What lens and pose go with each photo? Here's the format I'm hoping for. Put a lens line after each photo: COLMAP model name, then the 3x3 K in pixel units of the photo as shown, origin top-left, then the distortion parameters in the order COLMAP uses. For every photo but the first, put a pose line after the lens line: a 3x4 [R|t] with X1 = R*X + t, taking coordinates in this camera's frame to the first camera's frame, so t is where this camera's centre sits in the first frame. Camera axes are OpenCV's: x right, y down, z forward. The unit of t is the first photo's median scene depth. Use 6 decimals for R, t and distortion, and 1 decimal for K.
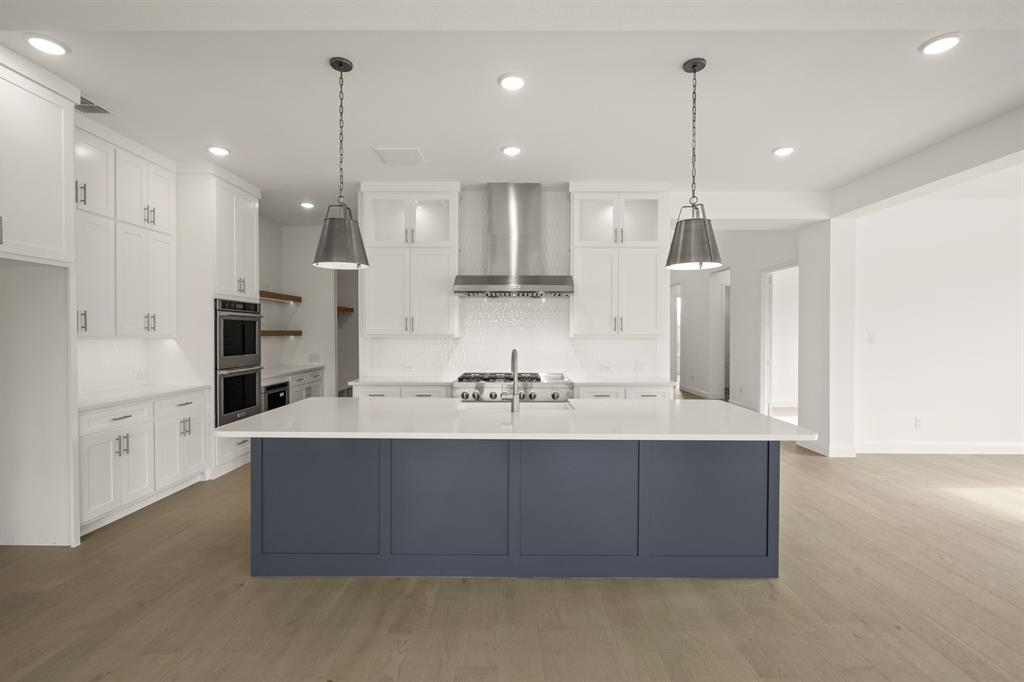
lens RADIAL K [[456.2, 0, 509.5], [0, 456.2, 338.4], [0, 0, 1]] dist [-0.003768, -0.000329]
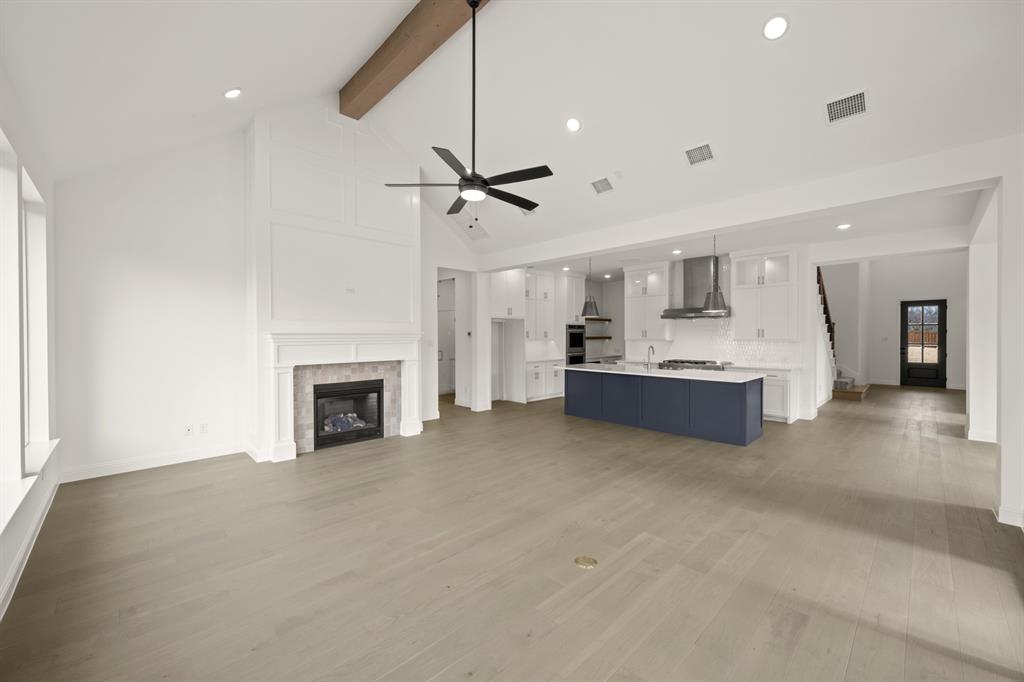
lens RADIAL K [[403.5, 0, 513.8], [0, 403.5, 338.6], [0, 0, 1]] dist [0.000726, -0.000084]
pose [[0.697533, 0.002157, -0.716549, 0.728161], [-0.004117, 0.999991, -0.000997, -0.006247], [0.716541, 0.003646, 0.697536, -0.742147]]
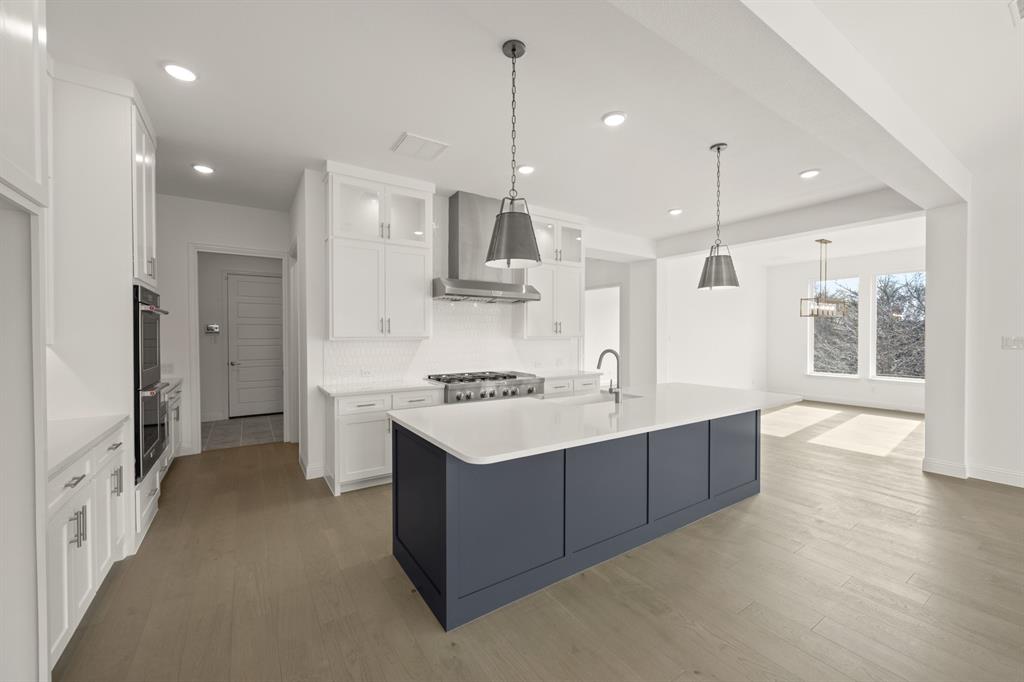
lens RADIAL K [[403.5, 0, 513.8], [0, 403.5, 338.6], [0, 0, 1]] dist [0.000726, -0.000084]
pose [[0.829425, -0.006761, 0.558577, -0.504358], [0.007838, 0.999969, 0.000465, -0.003823], [-0.558563, 0.003992, 0.829453, 0.187805]]
